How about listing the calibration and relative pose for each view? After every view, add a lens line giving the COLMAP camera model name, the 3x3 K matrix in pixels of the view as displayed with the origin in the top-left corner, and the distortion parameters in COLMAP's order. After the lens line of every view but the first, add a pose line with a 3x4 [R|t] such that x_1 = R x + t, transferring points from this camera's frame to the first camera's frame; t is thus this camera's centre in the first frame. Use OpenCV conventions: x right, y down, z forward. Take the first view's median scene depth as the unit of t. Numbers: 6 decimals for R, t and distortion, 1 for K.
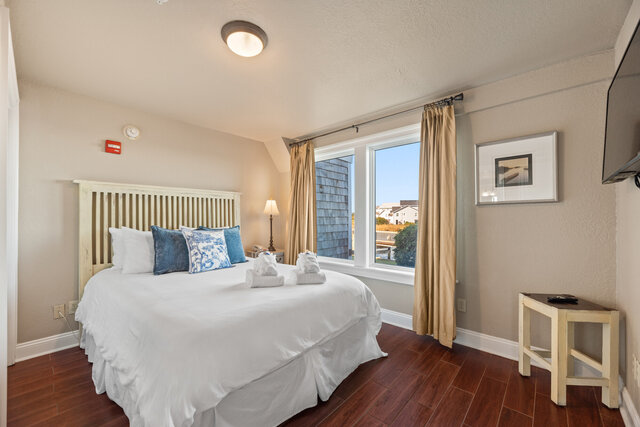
lens RADIAL K [[264.3, 0, 326.1], [0, 264.3, 214.5], [0, 0, 1]] dist [0.000412, -0.000005]
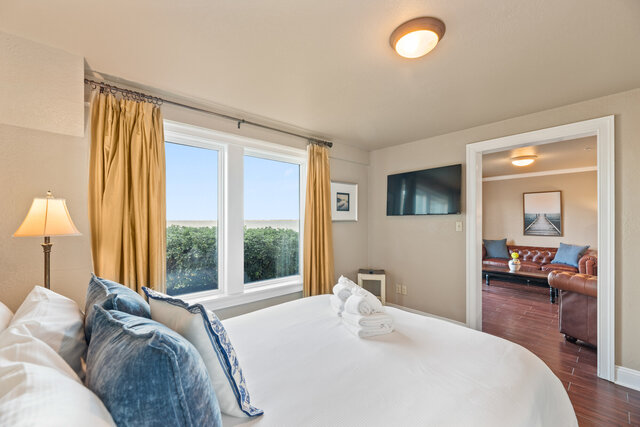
lens RADIAL K [[264.3, 0, 326.1], [0, 264.3, 214.5], [0, 0, 1]] dist [0.000412, -0.000005]
pose [[0.101015, 0.033709, 0.994314, -0.880153], [-0.001683, 0.999430, -0.033711, -0.029130], [-0.994883, 0.001732, 0.101015, 0.888960]]
